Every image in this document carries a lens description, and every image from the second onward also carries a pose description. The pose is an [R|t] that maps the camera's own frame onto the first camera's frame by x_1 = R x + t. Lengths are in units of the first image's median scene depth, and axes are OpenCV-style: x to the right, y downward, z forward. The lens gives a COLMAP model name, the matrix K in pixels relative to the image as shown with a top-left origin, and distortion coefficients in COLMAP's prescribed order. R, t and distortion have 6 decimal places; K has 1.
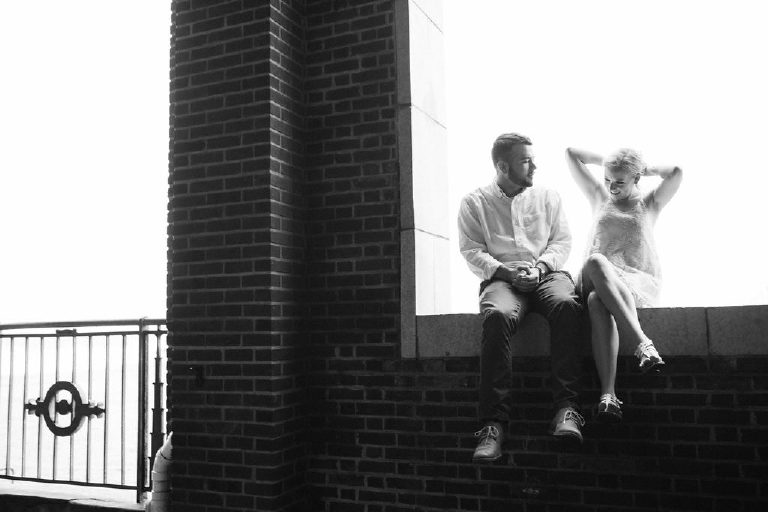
lens RADIAL K [[736.0, 0, 398.3], [0, 736.0, 257.7], [0, 0, 1]] dist [-0.036692, 0.025662]
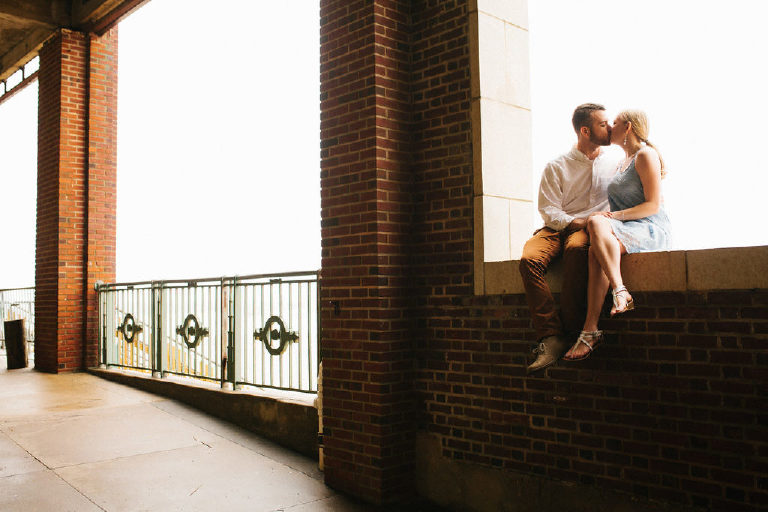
lens RADIAL K [[736.0, 0, 398.3], [0, 736.0, 257.7], [0, 0, 1]] dist [-0.036692, 0.025662]
pose [[0.923100, -0.014727, -0.384278, 0.373020], [0.032405, 0.998691, 0.039567, 0.013994], [0.383192, -0.048977, 0.922369, -0.240931]]
